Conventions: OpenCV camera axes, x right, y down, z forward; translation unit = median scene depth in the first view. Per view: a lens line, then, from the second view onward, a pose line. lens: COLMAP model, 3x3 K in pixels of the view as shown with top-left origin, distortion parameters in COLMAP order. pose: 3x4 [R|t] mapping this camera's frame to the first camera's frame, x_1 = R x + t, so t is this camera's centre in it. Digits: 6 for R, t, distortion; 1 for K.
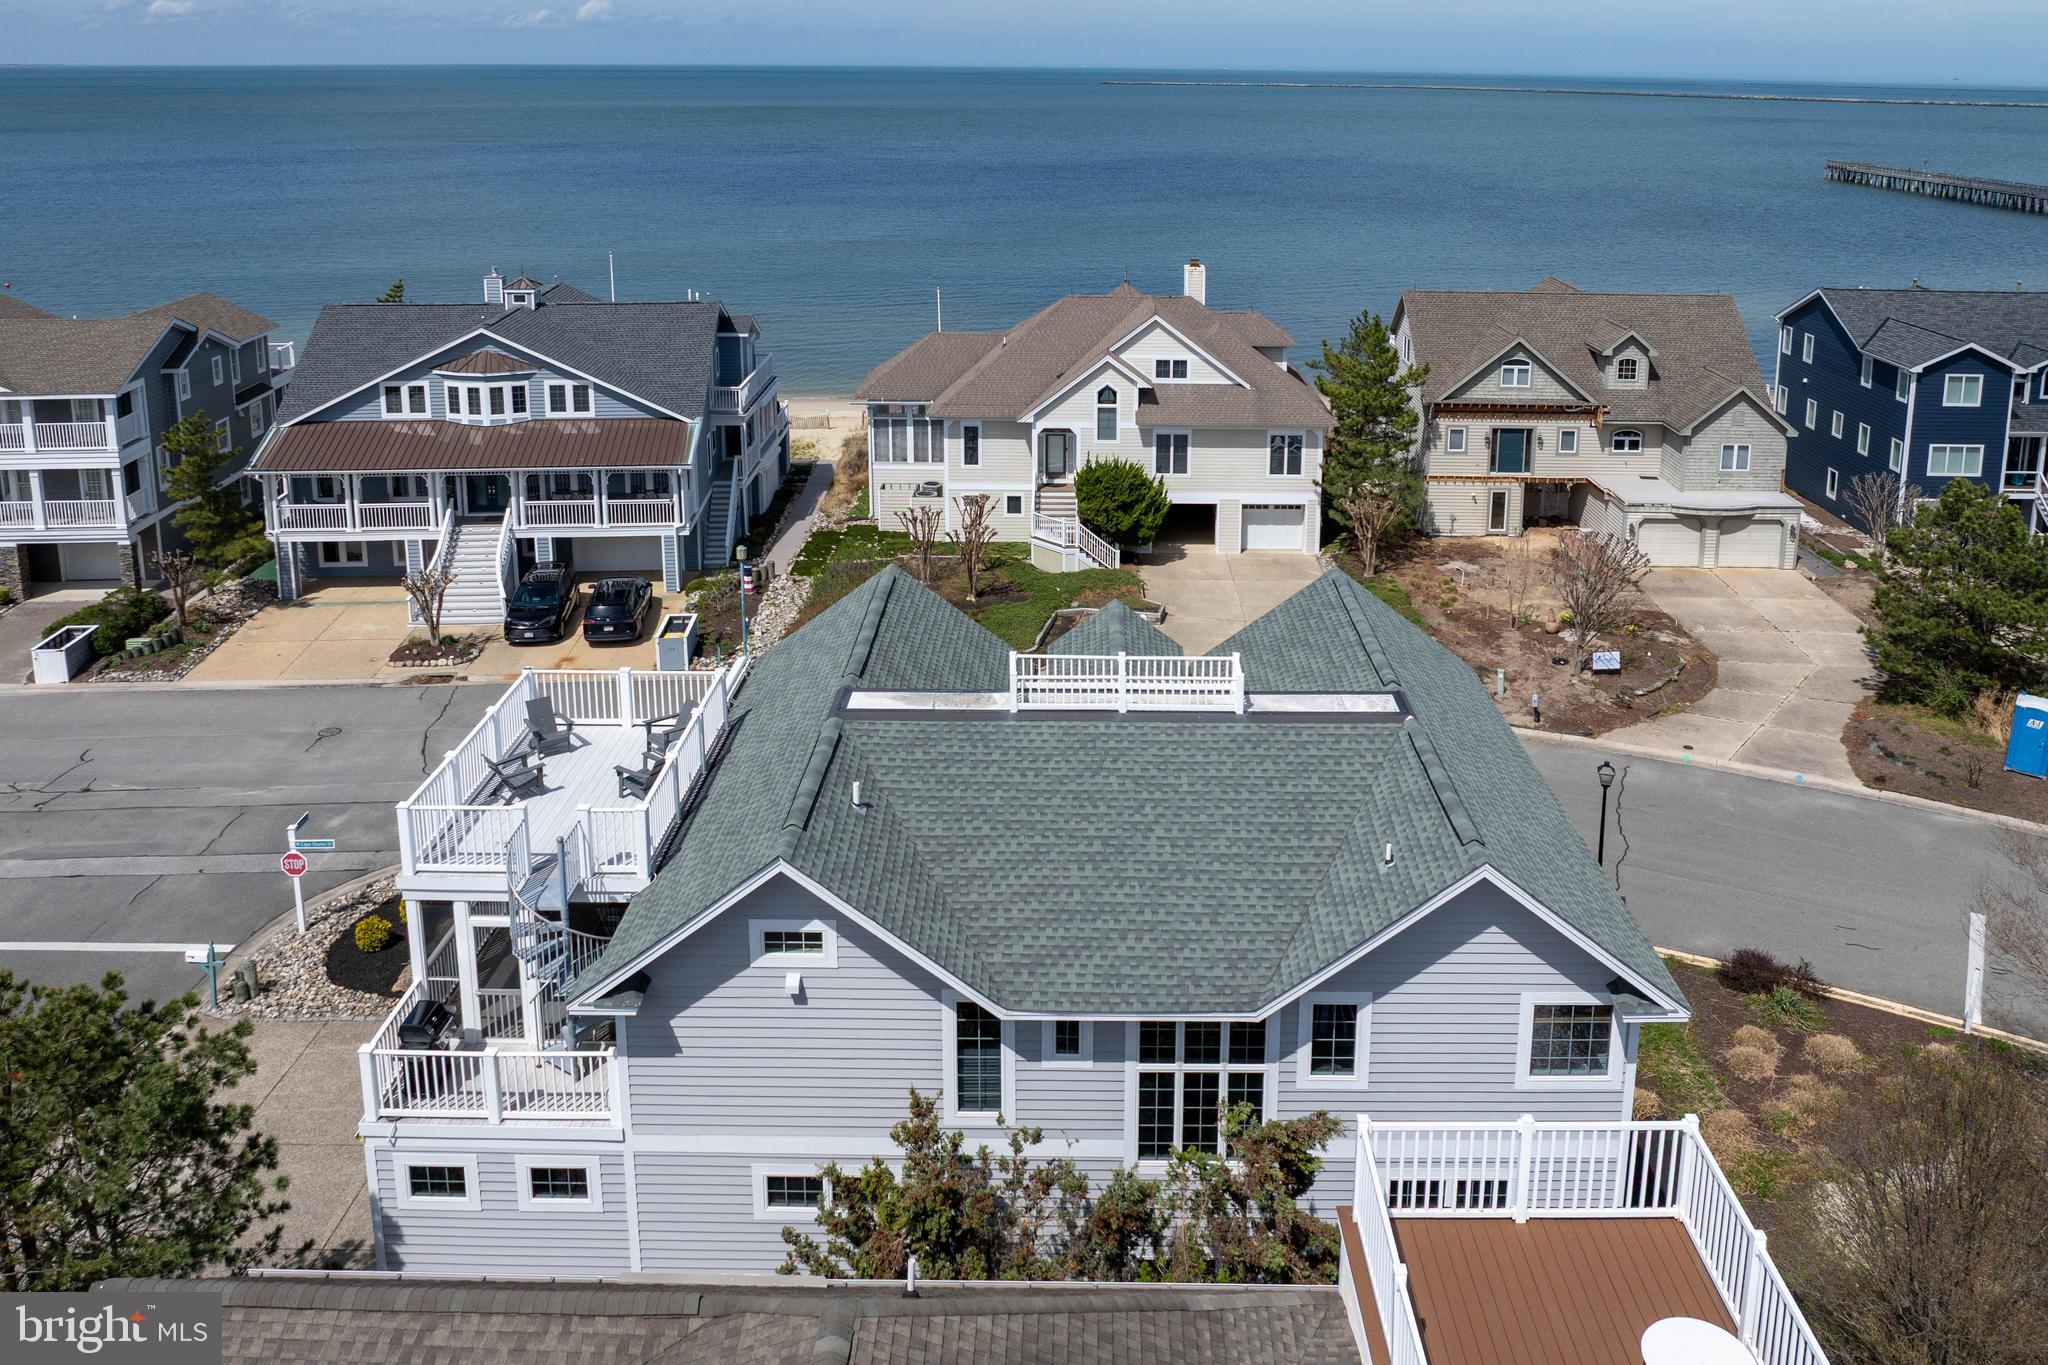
lens RADIAL K [[1535.7, 0, 1030.9], [0, 1535.7, 684.5], [0, 0, 1]] dist [-0.011946, -0.042462]
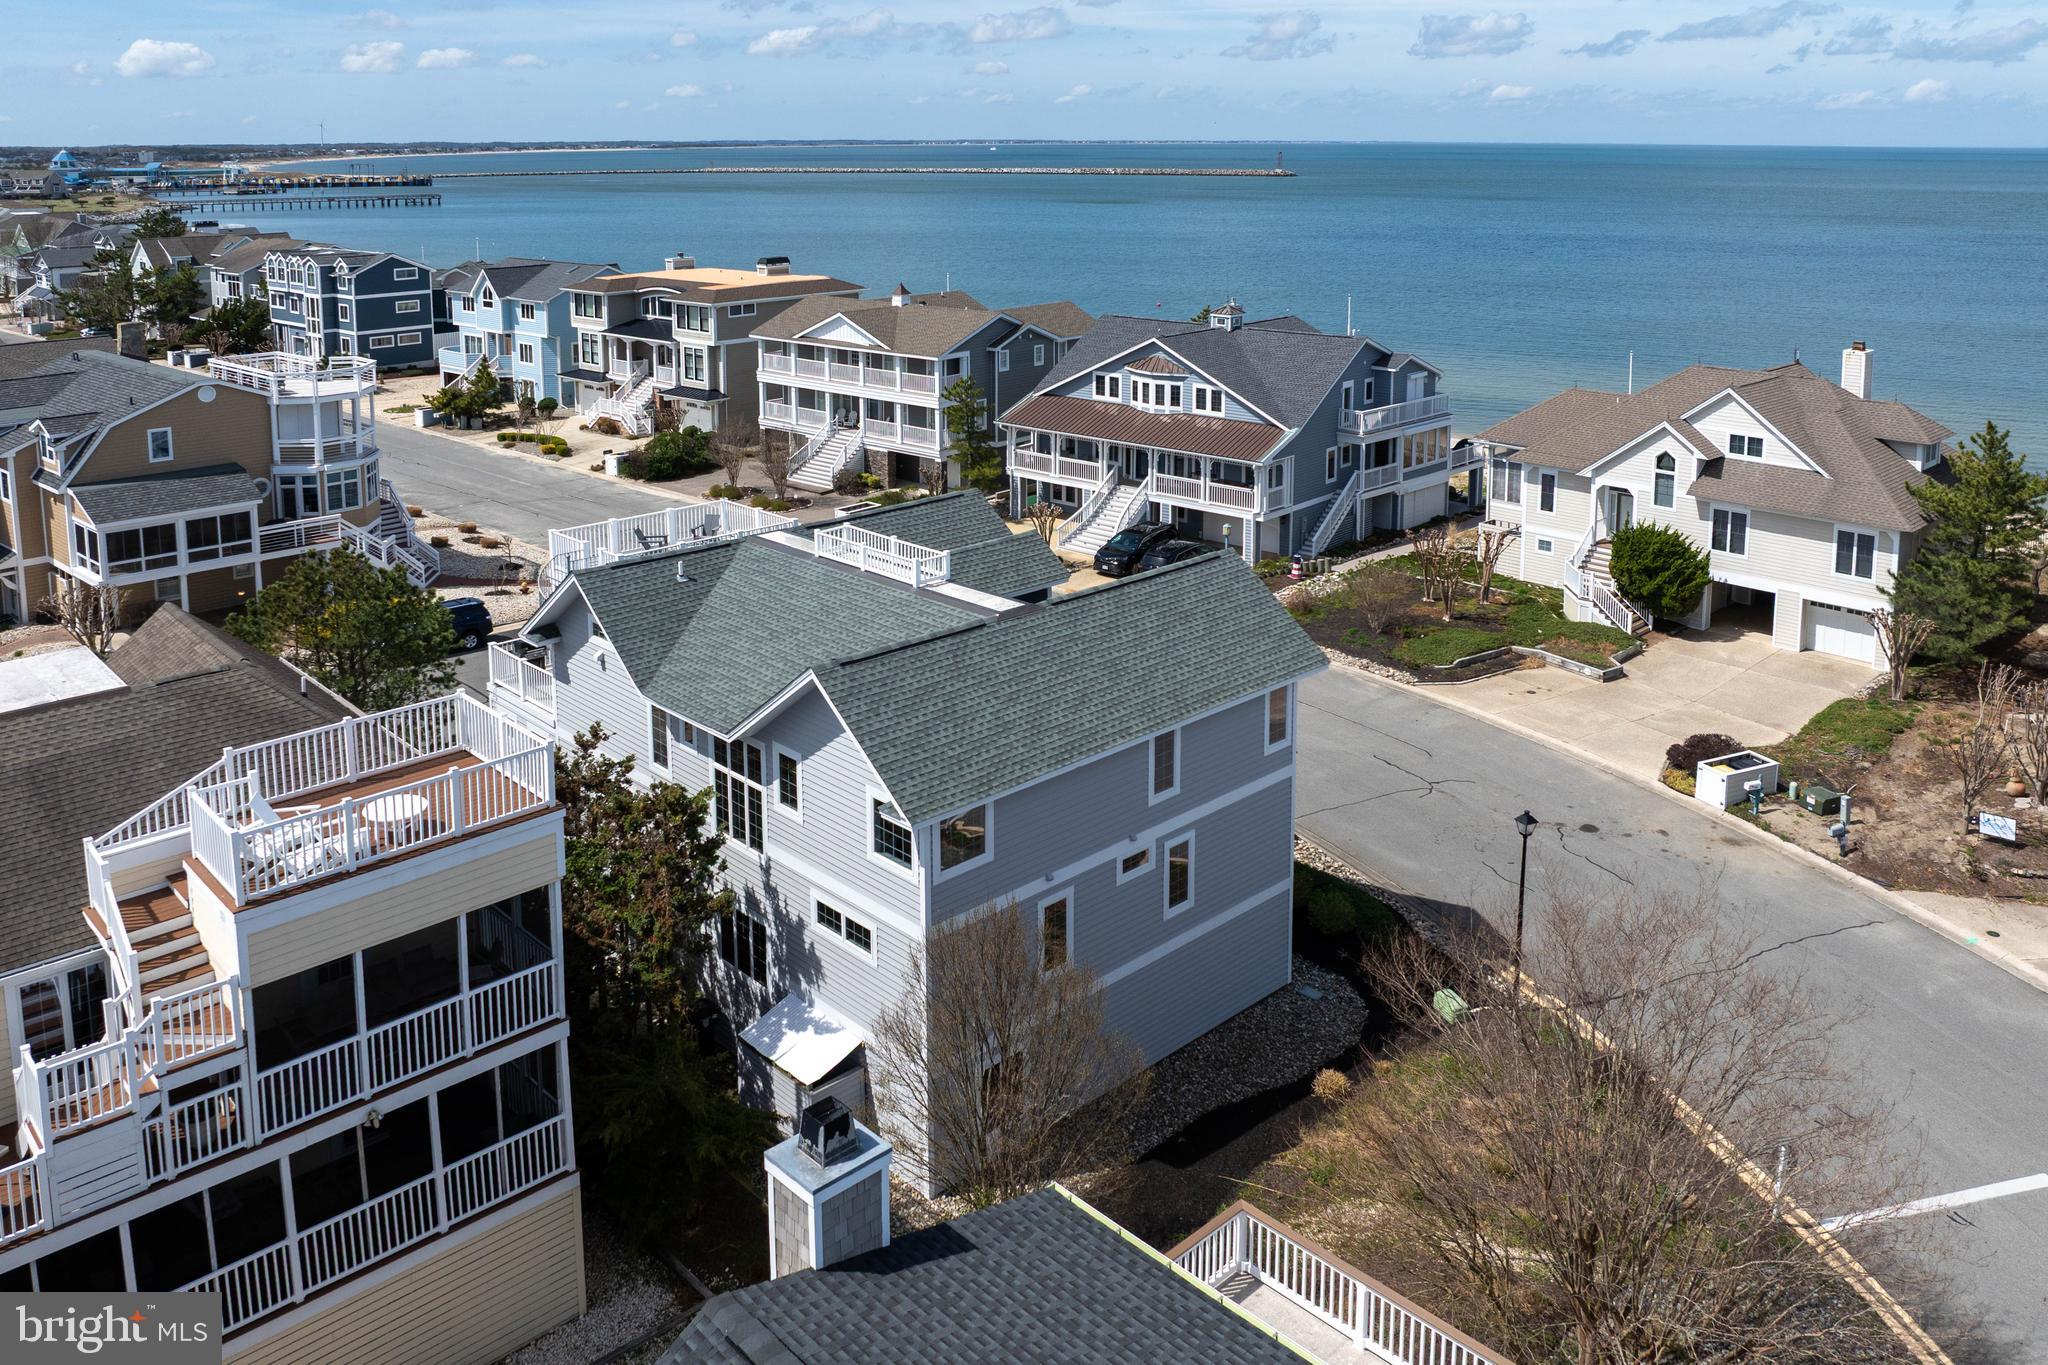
lens RADIAL K [[1464.4, 0, 994.4], [0, 1464.4, 684.2], [0, 0, 1]] dist [-0.040628, -0.002083]
pose [[0.689471, 0.240316, -0.683284, 0.454588], [-0.259786, 0.962637, 0.076428, -0.006901], [0.676121, 0.124813, 0.726142, 0.033594]]
